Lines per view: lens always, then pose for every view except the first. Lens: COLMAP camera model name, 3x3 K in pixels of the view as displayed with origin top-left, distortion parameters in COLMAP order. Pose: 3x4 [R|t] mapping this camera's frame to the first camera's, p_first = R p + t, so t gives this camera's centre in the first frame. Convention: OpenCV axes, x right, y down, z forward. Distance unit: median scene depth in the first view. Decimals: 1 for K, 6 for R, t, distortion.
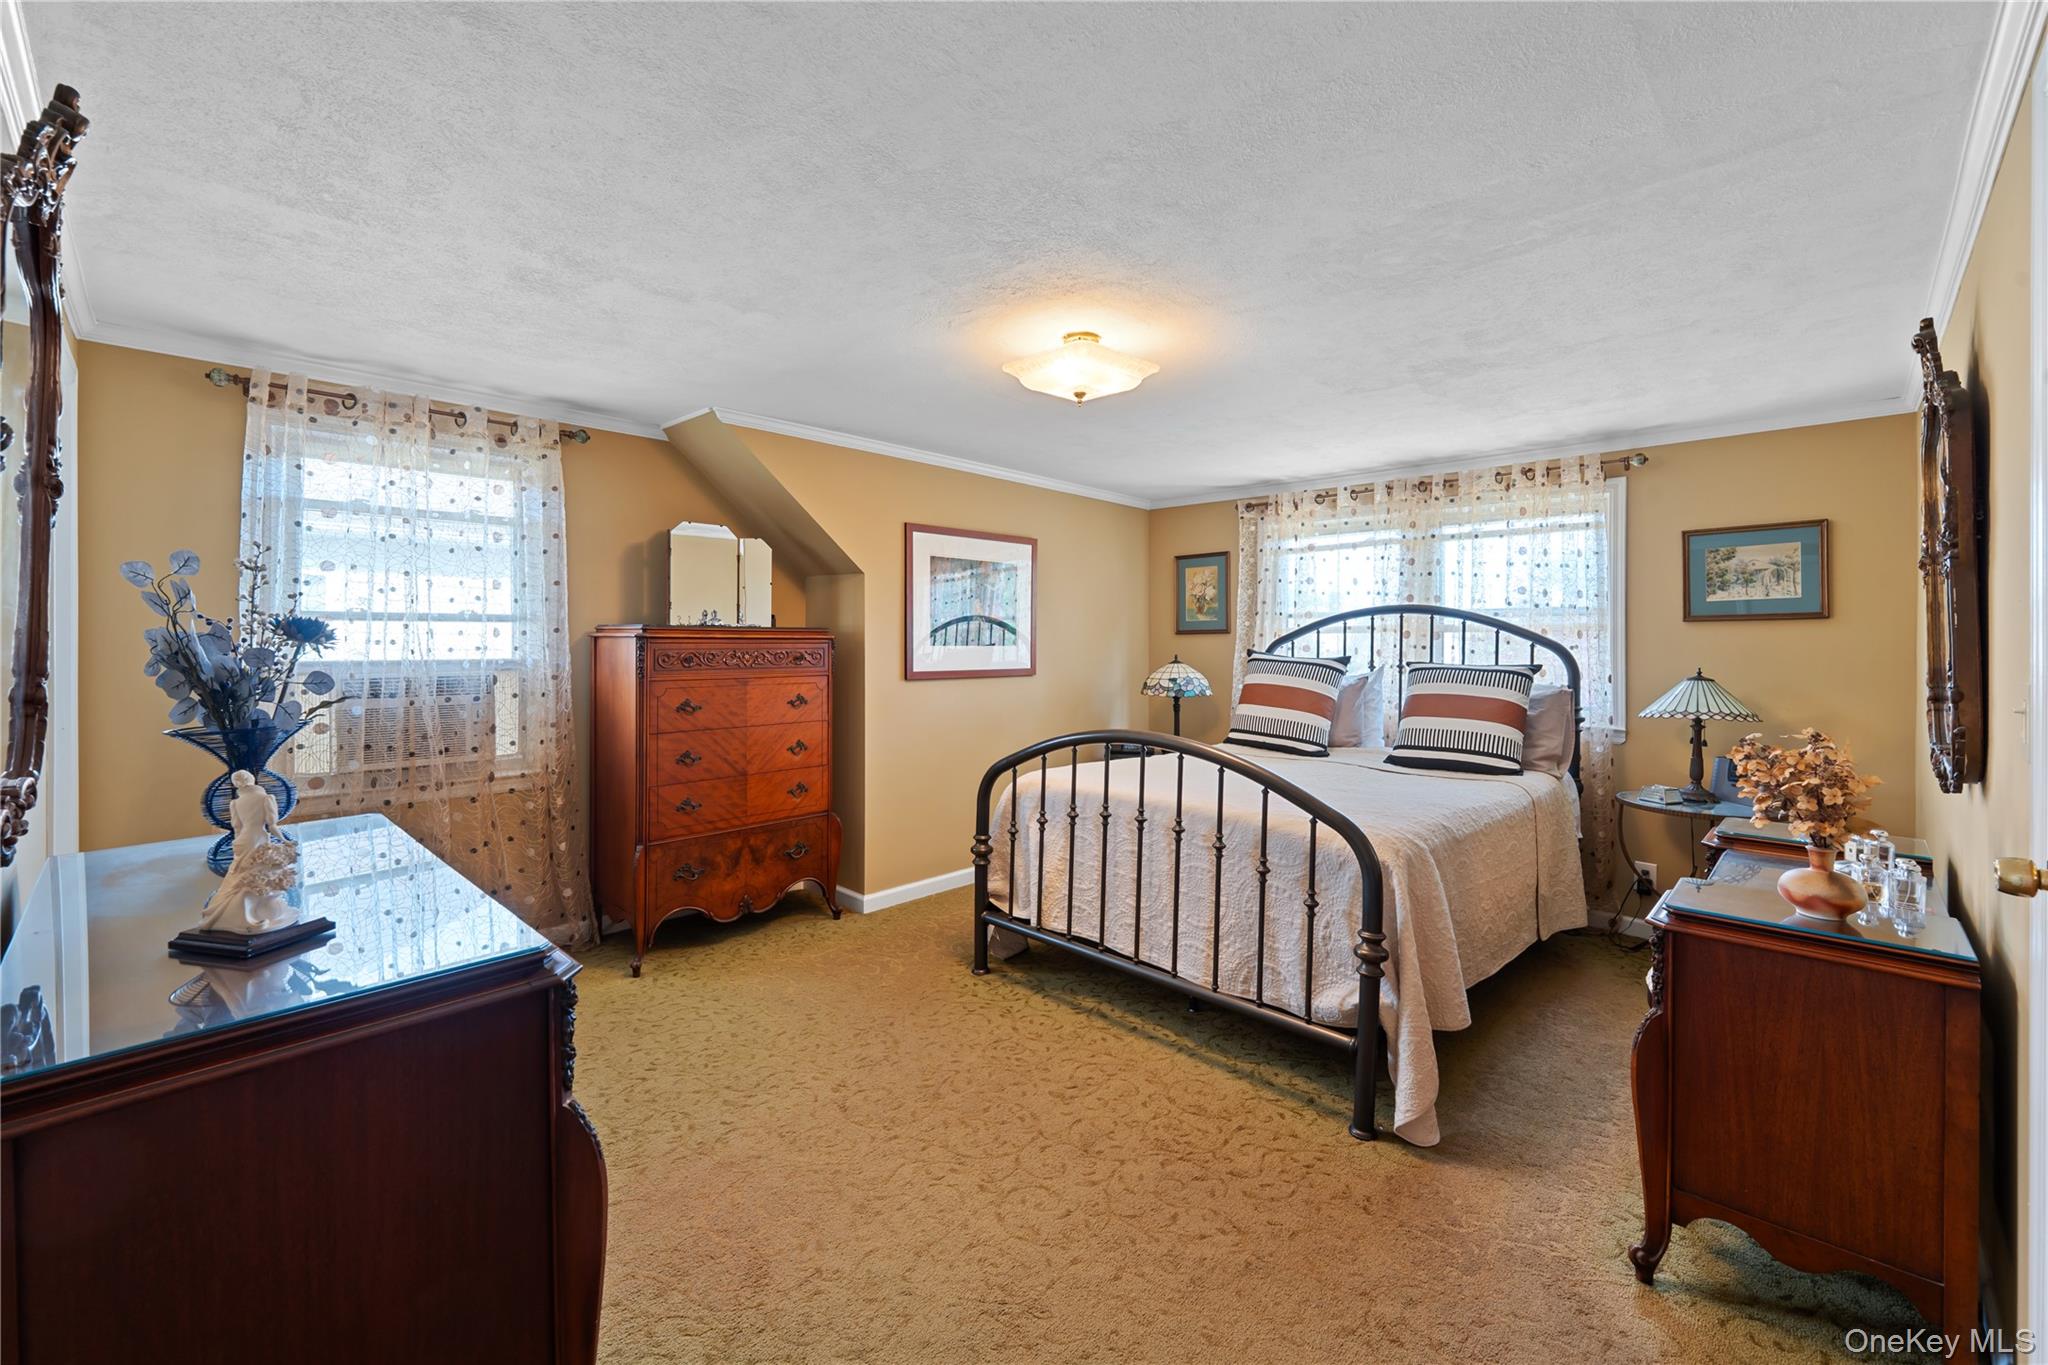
lens RADIAL K [[839.0, 0, 1019.6], [0, 839.0, 636.3], [0, 0, 1]] dist [-0.000702, -0.000954]
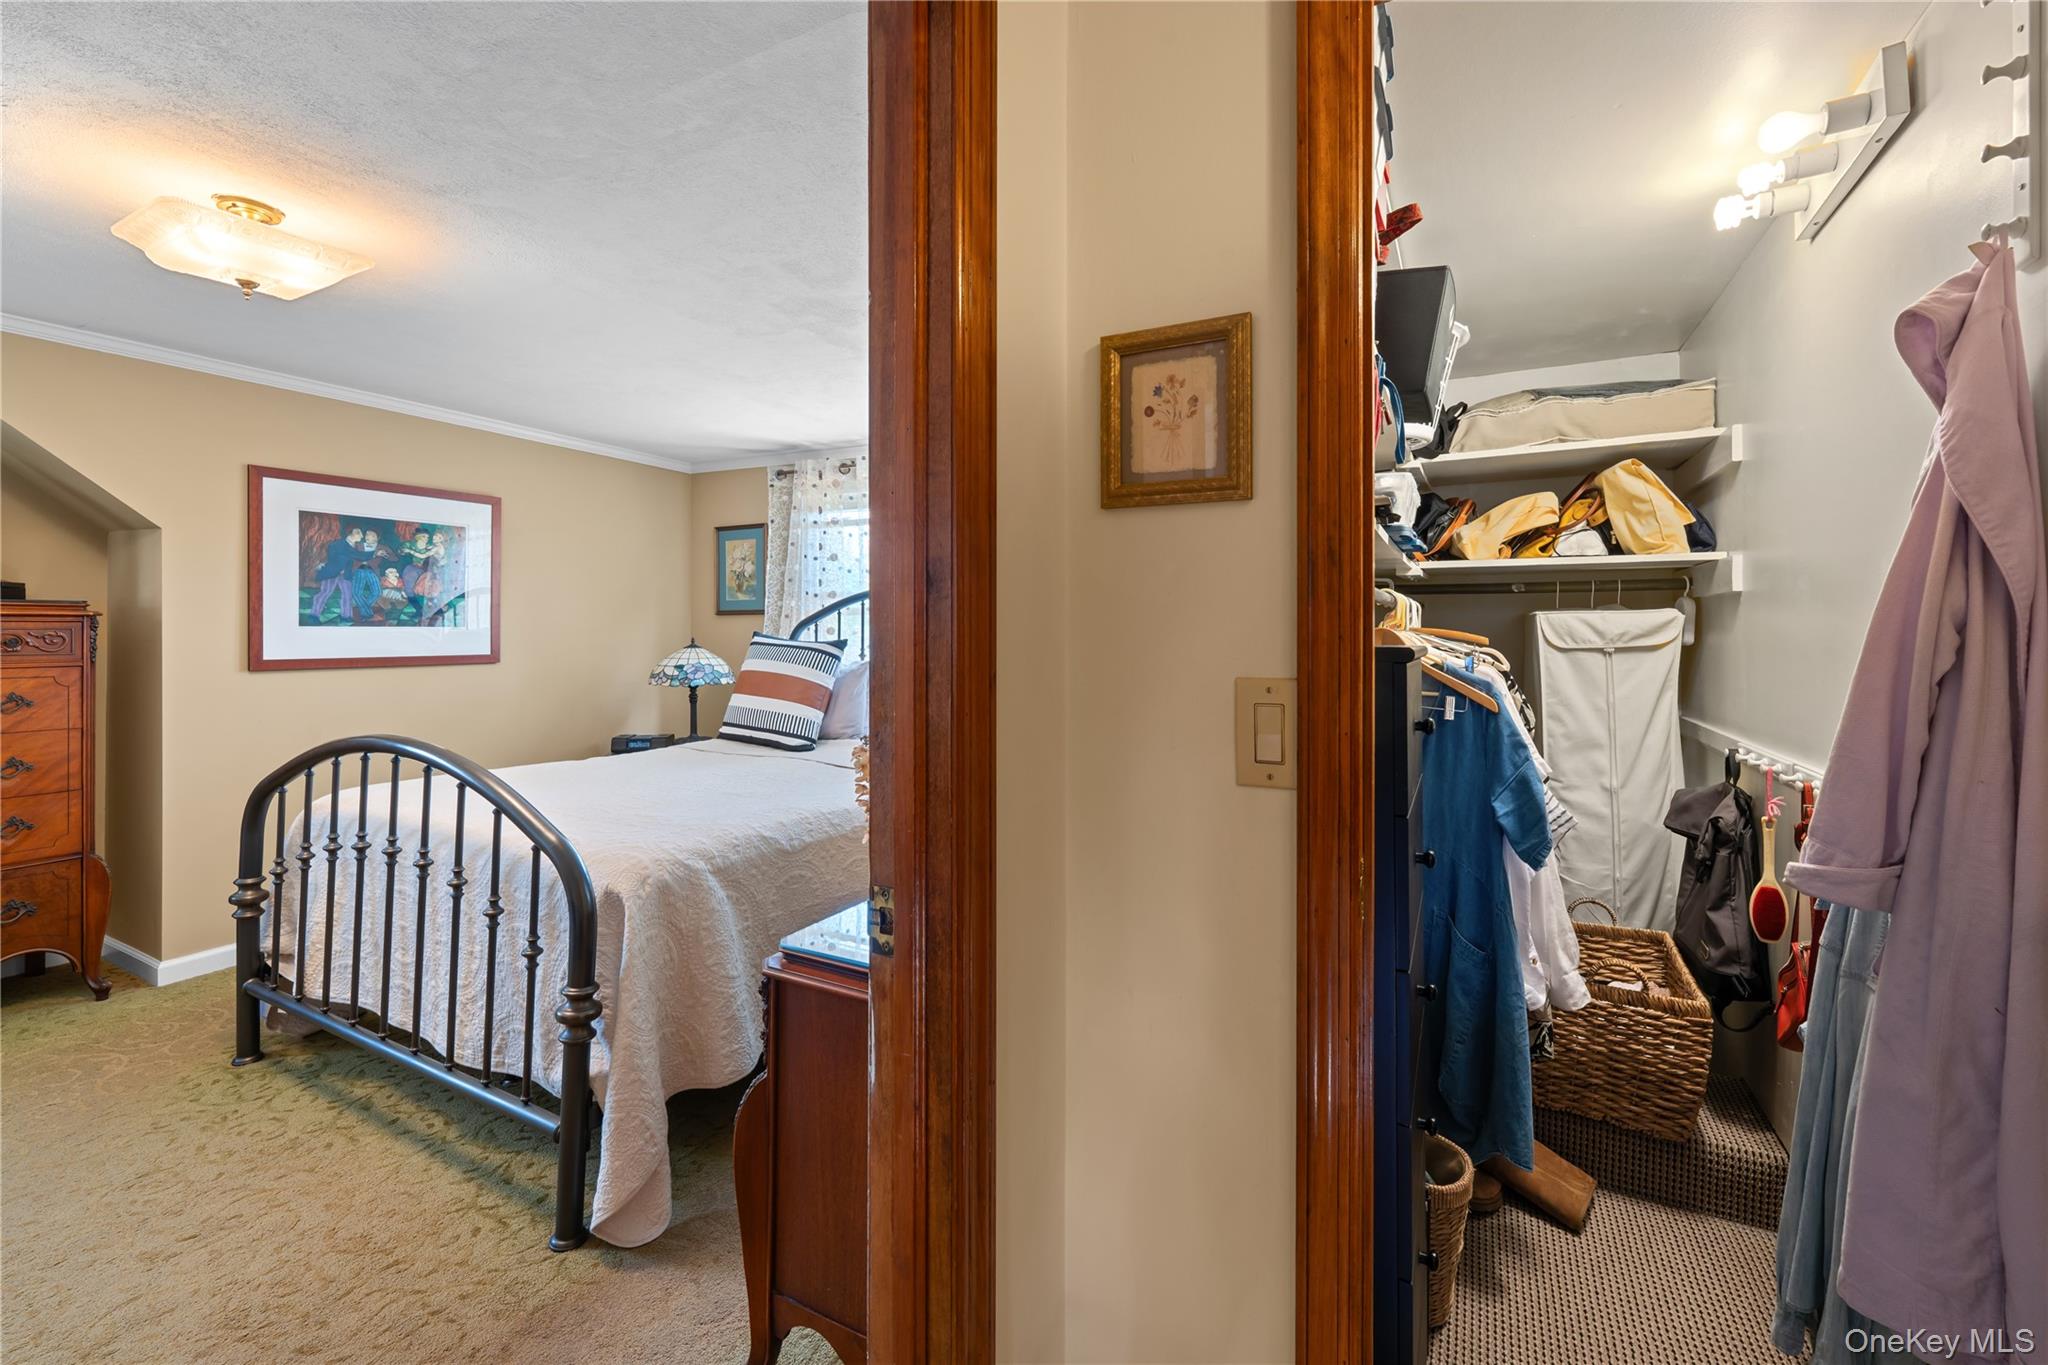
lens RADIAL K [[839.0, 0, 1049.8], [0, 839.0, 620.0], [0, 0, 1]] dist [-0.000702, -0.000954]
pose [[0.957620, 0.006359, 0.287965, 0.347391], [-0.006494, 0.999979, -0.000488, 0.001305], [-0.287962, -0.001403, 0.957641, 0.061438]]
